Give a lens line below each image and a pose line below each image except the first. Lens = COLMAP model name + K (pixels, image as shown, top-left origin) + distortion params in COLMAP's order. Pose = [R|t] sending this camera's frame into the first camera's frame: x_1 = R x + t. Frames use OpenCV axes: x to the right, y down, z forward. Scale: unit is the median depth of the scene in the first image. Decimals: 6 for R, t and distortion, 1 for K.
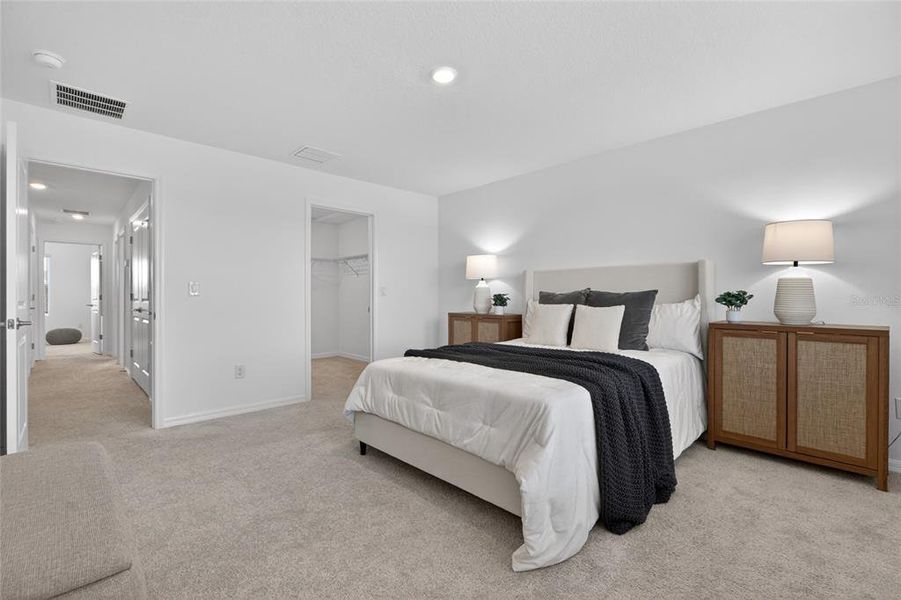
lens RADIAL K [[405.5, 0, 455.7], [0, 405.5, 294.4], [0, 0, 1]] dist [-0.001740, -0.000099]
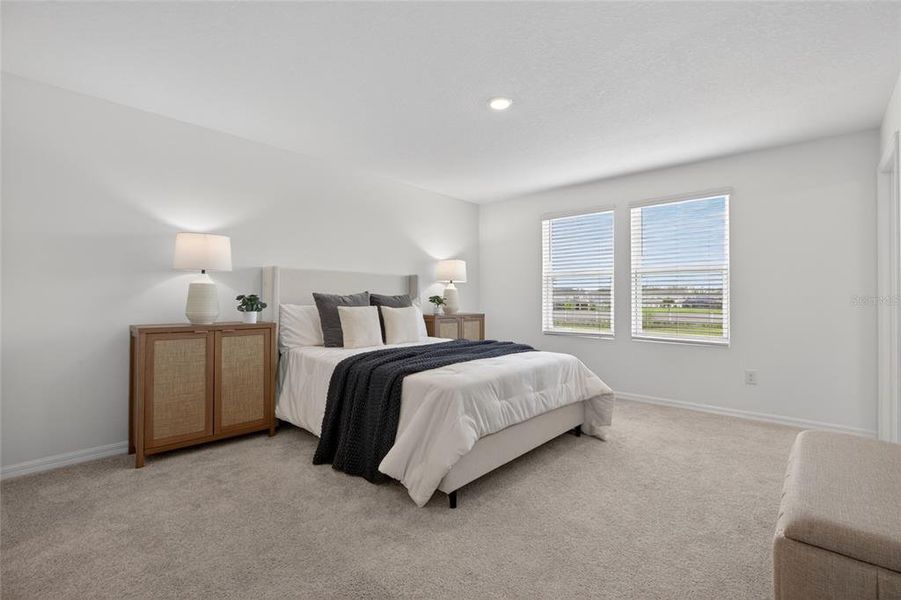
lens RADIAL K [[405.5, 0, 455.7], [0, 405.5, 294.4], [0, 0, 1]] dist [-0.001740, -0.000099]
pose [[-0.075619, 0.018529, 0.996965, -0.945808], [-0.010101, 0.999762, -0.019348, 0.012151], [-0.997086, -0.011534, -0.075413, 1.010845]]
